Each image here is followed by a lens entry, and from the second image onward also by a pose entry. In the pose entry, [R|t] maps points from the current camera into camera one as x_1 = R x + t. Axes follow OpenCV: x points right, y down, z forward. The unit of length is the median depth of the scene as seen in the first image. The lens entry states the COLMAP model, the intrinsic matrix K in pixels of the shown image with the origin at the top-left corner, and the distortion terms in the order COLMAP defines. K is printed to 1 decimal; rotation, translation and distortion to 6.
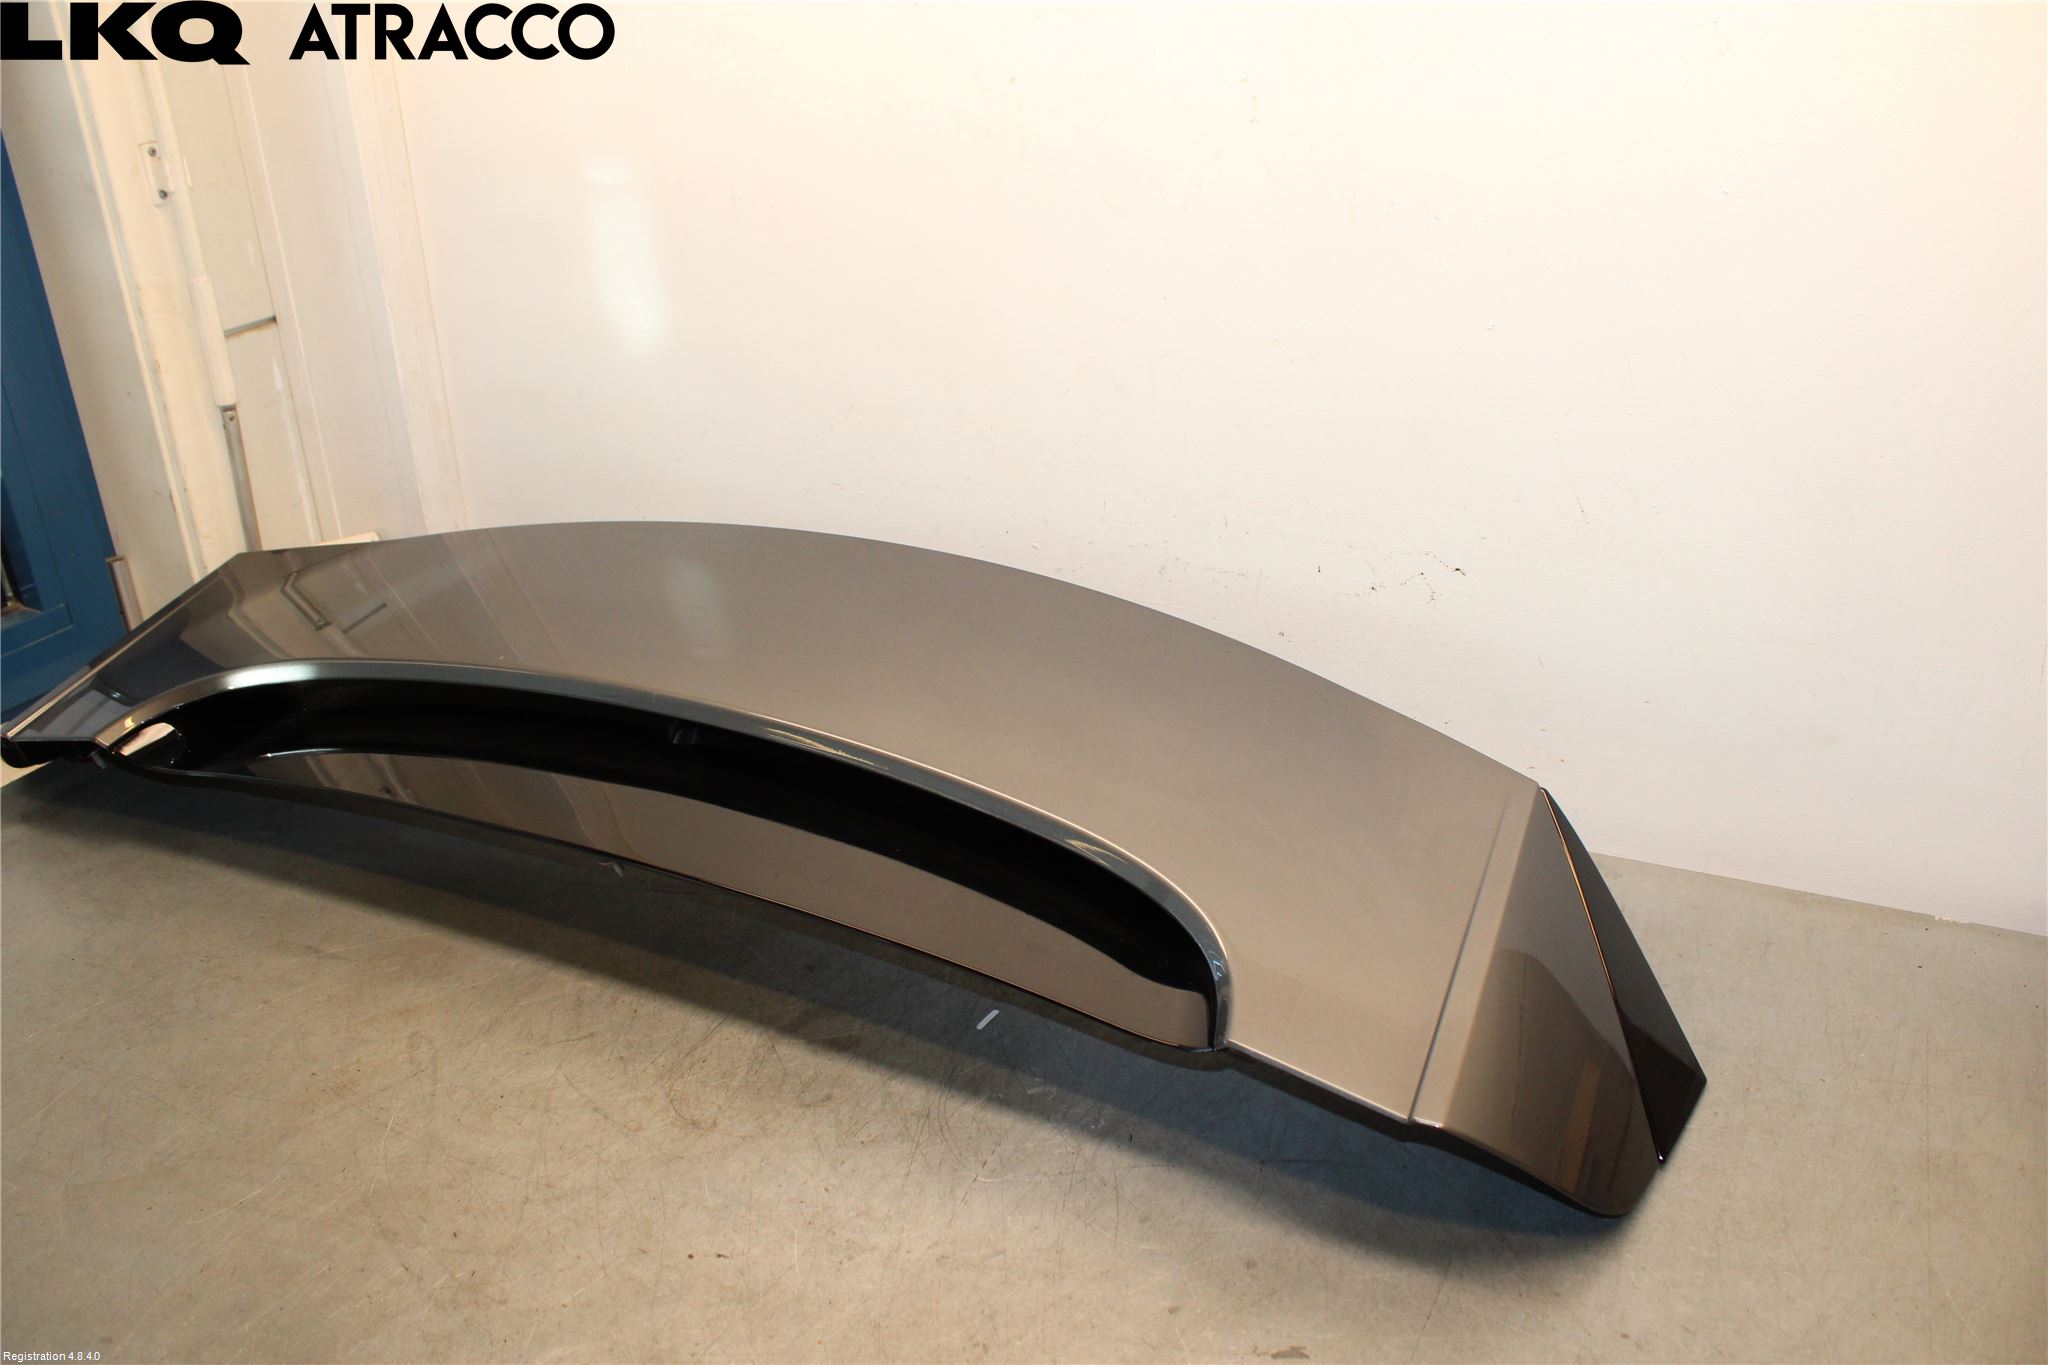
lens RADIAL K [[1721.2, 0, 1024.0], [0, 1721.2, 682.5], [0, 0, 1]] dist [-0.179023, 0.162940]
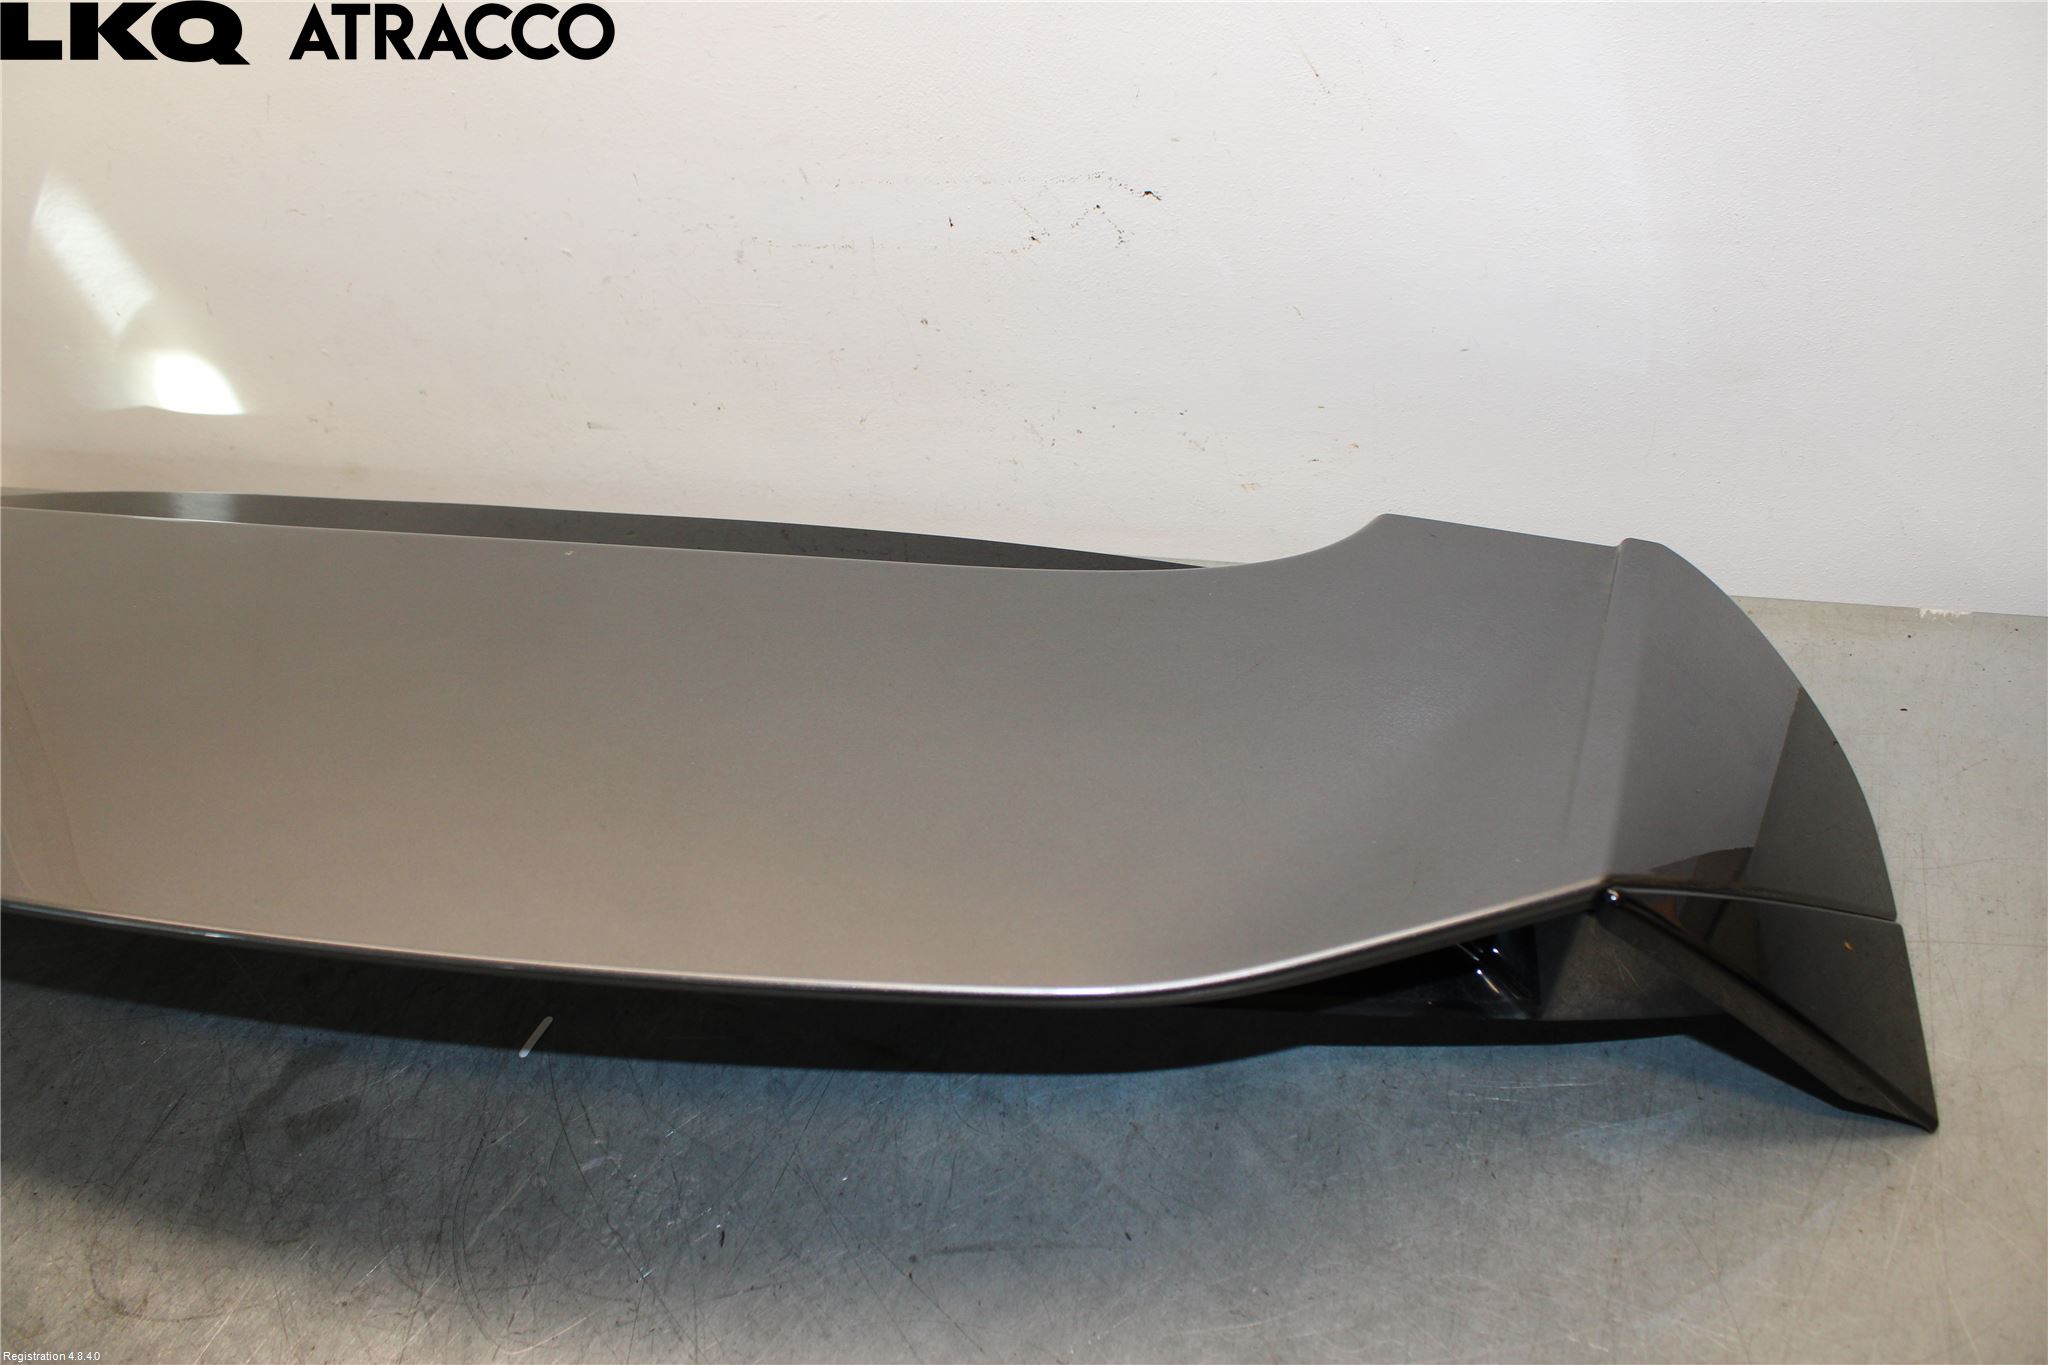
lens RADIAL K [[1721.2, 0, 1024.0], [0, 1721.2, 682.5], [0, 0, 1]] dist [-0.179023, 0.162940]
pose [[0.981887, -0.189388, -0.005425, 0.217074], [0.183707, 0.944644, 0.271844, -0.091337], [-0.046359, -0.267917, 0.962326, 0.408707]]
